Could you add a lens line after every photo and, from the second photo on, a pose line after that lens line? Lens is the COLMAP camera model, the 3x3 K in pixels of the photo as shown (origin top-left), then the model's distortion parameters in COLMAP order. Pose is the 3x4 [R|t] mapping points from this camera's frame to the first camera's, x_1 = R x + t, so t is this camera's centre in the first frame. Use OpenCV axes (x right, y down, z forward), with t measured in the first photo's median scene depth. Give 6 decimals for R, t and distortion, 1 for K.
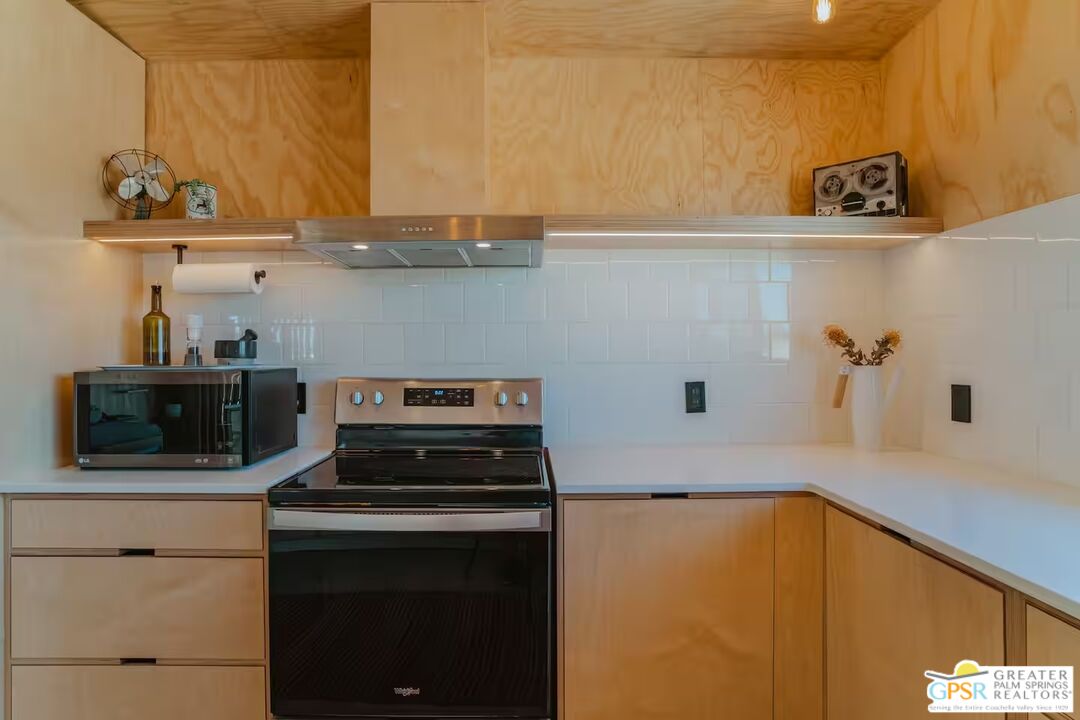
lens RADIAL K [[558.5, 0, 533.5], [0, 558.5, 355.3], [0, 0, 1]] dist [-0.031898, 0.002370]
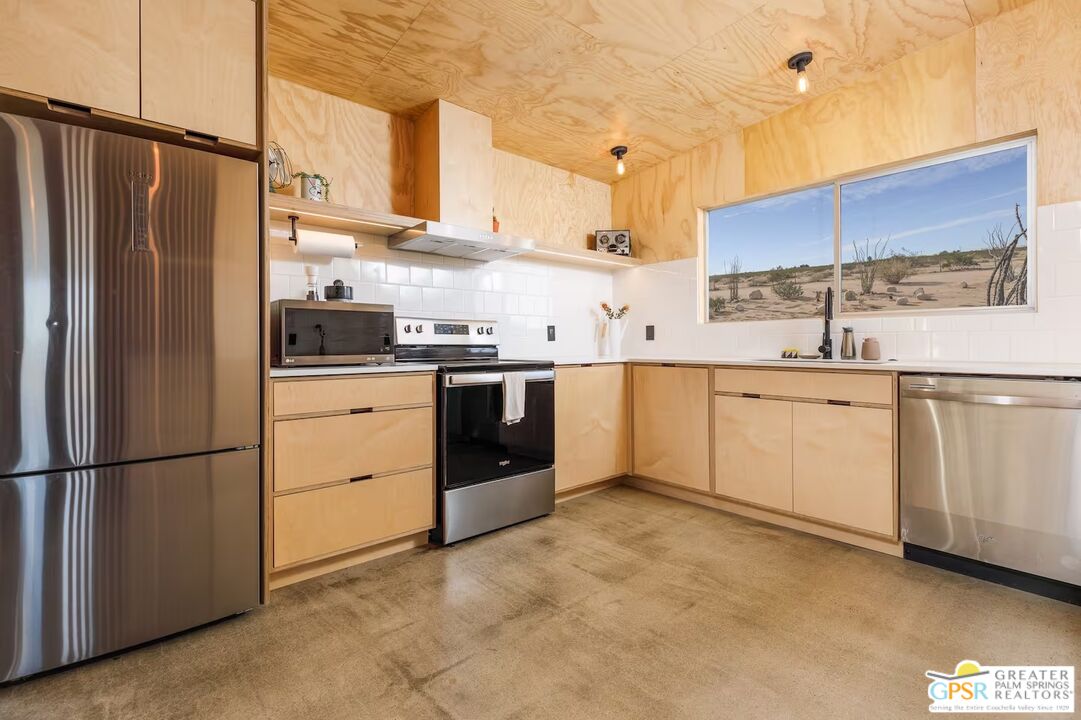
lens RADIAL K [[492.9, 0, 535.5], [0, 492.9, 345.4], [0, 0, 1]] dist [-0.002234, -0.000765]
pose [[0.755616, -0.000143, 0.655015, -1.021330], [0.005081, 0.999971, -0.005642, 0.140694], [-0.654995, 0.007591, 0.755595, -0.351133]]
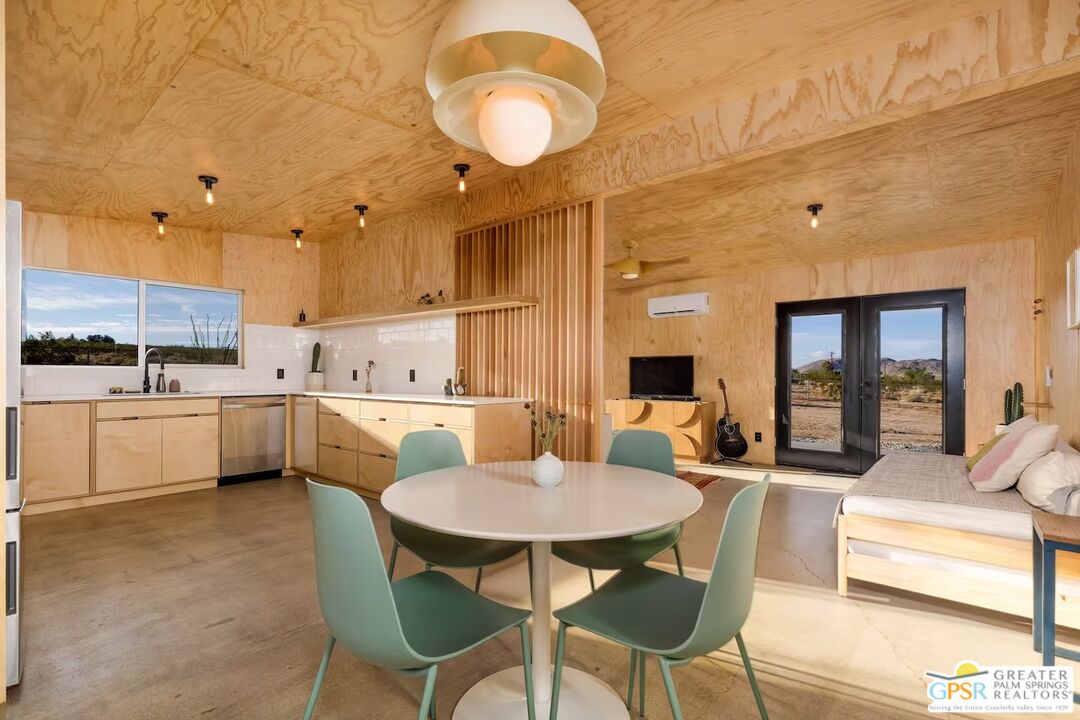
lens RADIAL K [[492.4, 0, 551.6], [0, 492.4, 377.9], [0, 0, 1]] dist [-0.002234, -0.000765]
pose [[-0.763961, -0.009399, 0.645194, -2.472698], [0.001919, 0.999856, 0.016838, 0.067020], [-0.645259, 0.014102, -0.763834, 0.788858]]
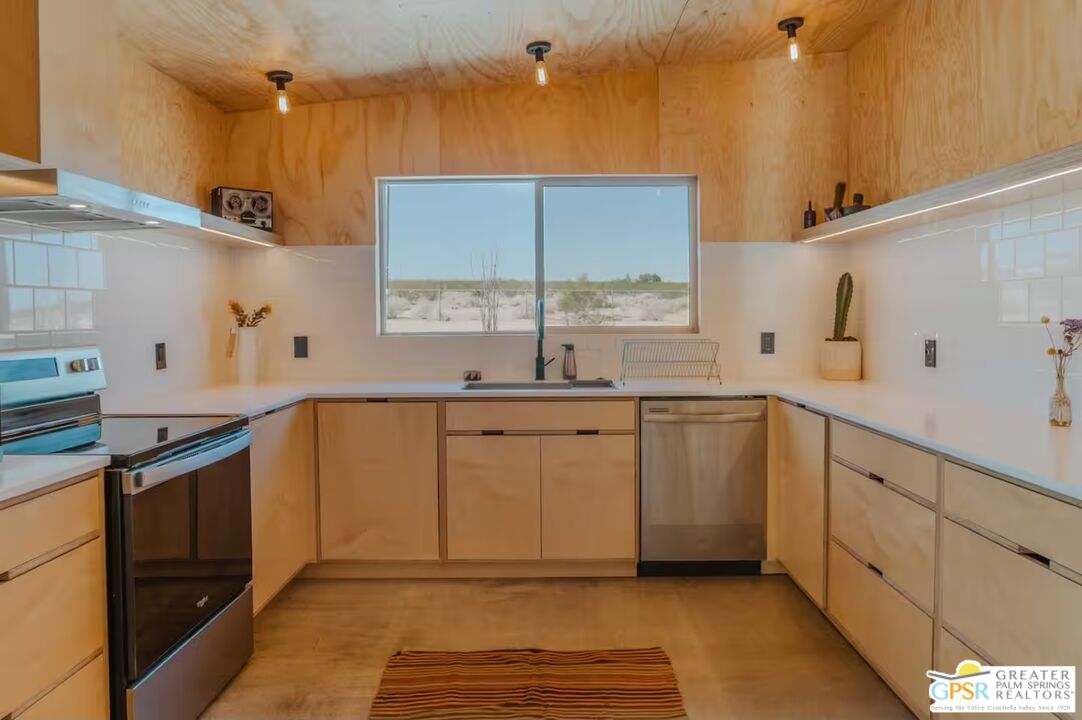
lens RADIAL K [[722.5, 0, 550.0], [0, 722.5, 320.9], [0, 0, 1]] dist [-0.018107, 0.008821]
pose [[0.010717, -0.009724, 0.999895, -1.359066], [0.014527, 0.999849, 0.009568, -0.004758], [-0.999837, 0.014423, 0.010857, 0.165060]]
